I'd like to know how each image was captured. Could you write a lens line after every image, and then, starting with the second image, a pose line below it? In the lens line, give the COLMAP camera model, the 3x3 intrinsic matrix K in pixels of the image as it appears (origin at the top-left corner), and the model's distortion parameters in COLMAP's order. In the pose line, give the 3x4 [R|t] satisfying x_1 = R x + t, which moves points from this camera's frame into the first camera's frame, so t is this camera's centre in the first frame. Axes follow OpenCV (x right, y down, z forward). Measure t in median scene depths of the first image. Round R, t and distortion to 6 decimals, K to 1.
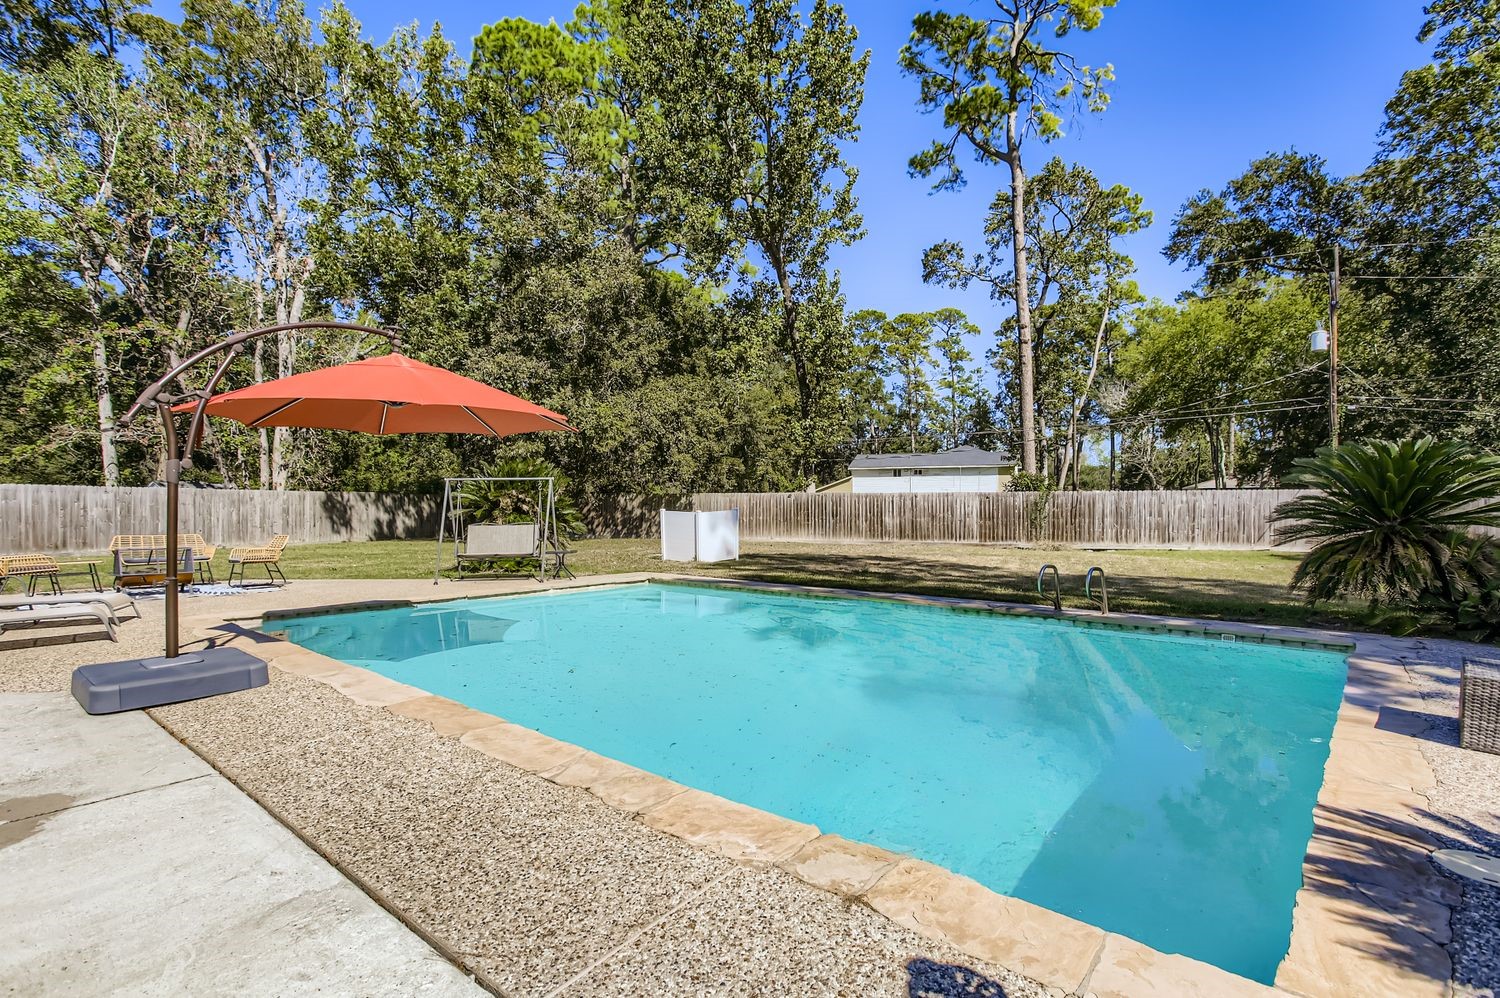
lens RADIAL K [[739.0, 0, 741.8], [0, 739.0, 512.6], [0, 0, 1]] dist [-0.021855, 0.015308]
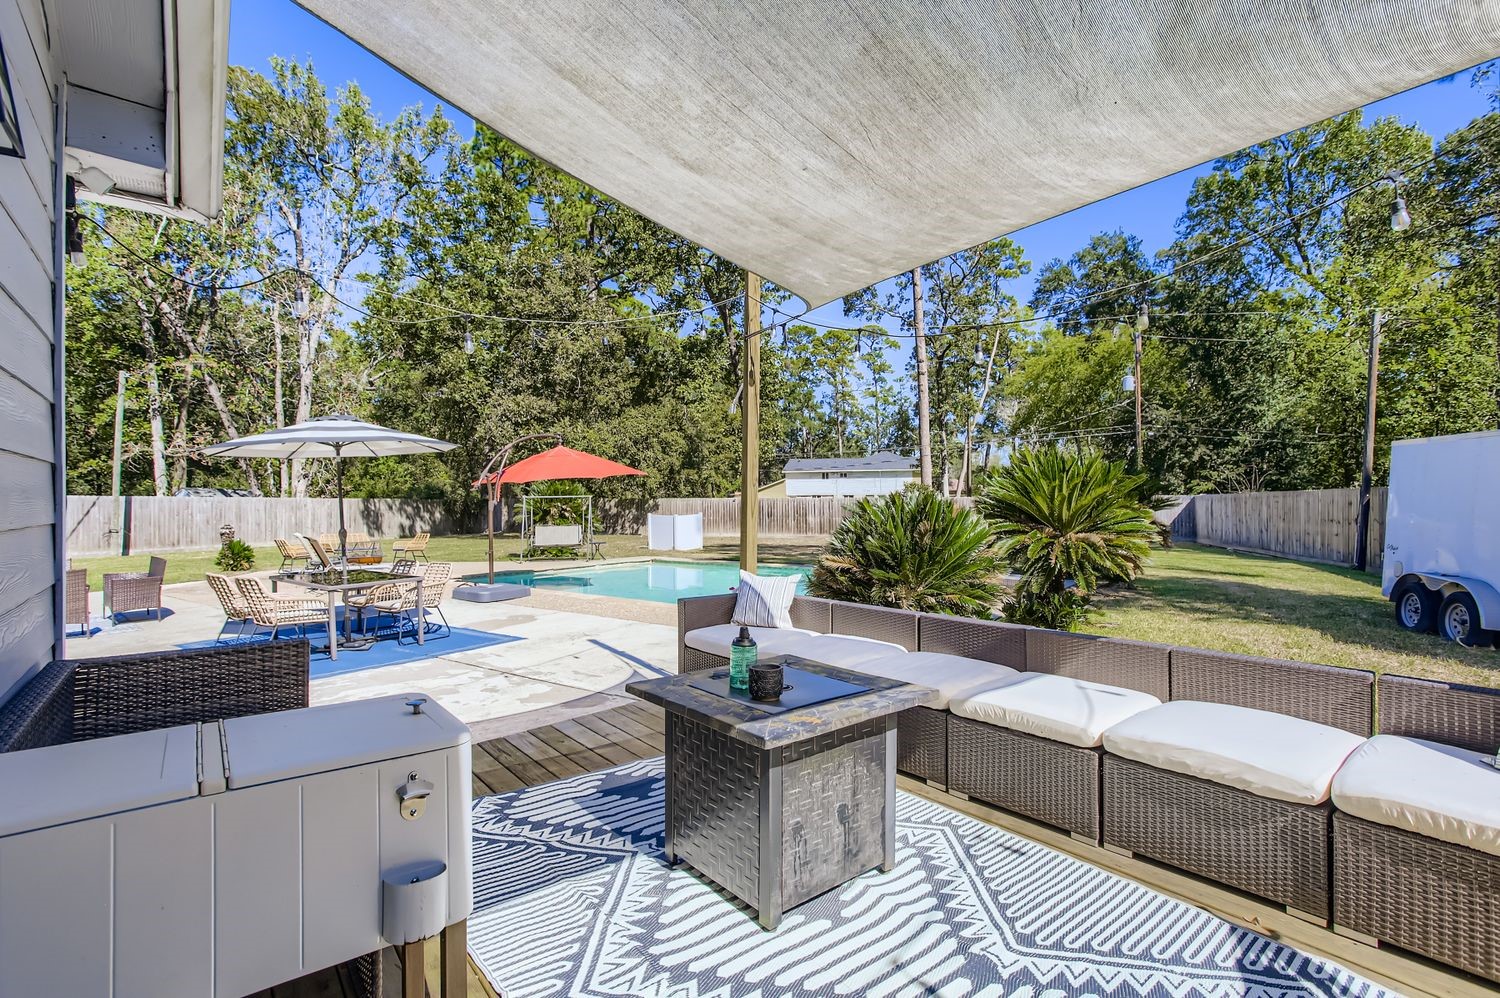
lens RADIAL K [[722.7, 0, 758.0], [0, 722.7, 498.3], [0, 0, 1]] dist [-0.020051, 0.010185]
pose [[0.994199, -0.002448, 0.107531, -0.023892], [0.004176, 0.999866, -0.015848, -0.005592], [-0.107477, 0.016205, 0.994075, -0.199872]]
